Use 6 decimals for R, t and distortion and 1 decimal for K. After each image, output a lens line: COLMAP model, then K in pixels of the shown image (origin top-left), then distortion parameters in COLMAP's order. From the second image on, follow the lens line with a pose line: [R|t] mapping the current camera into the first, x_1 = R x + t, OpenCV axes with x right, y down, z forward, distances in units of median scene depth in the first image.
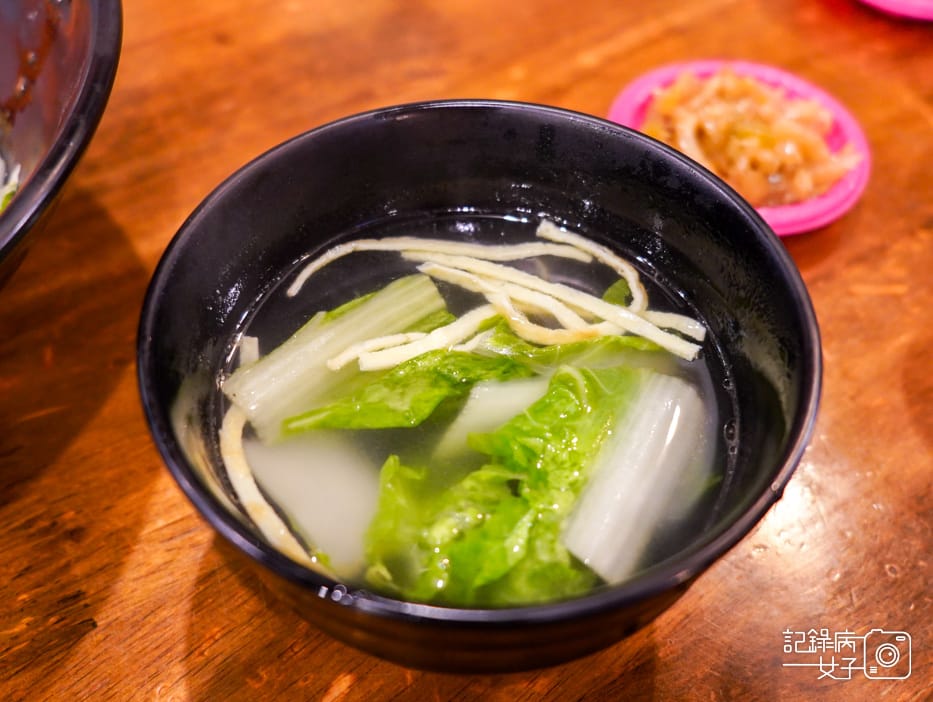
lens RADIAL K [[1019.3, 0, 477.6], [0, 1019.3, 297.0], [0, 0, 1]] dist [-0.021145, 0.000000]
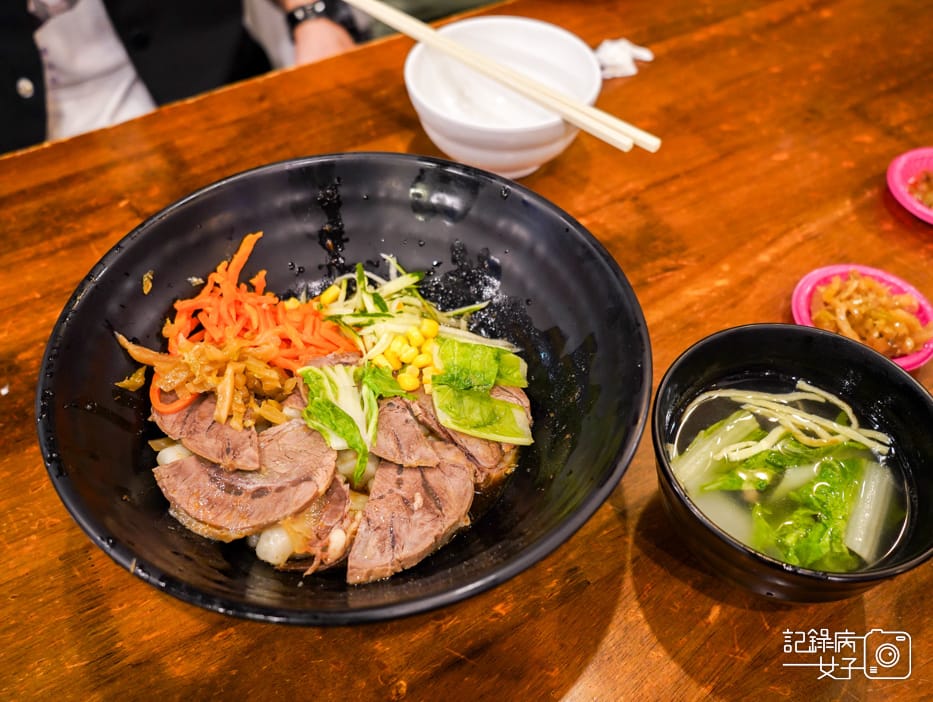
lens RADIAL K [[840.6, 0, 462.6], [0, 840.6, 344.8], [0, 0, 1]] dist [-0.024515, 0.000000]
pose [[0.999900, -0.005263, -0.013096, -0.607103], [0.005696, 0.999430, 0.033275, -0.215403], [0.012914, -0.033347, 0.999360, -0.680891]]
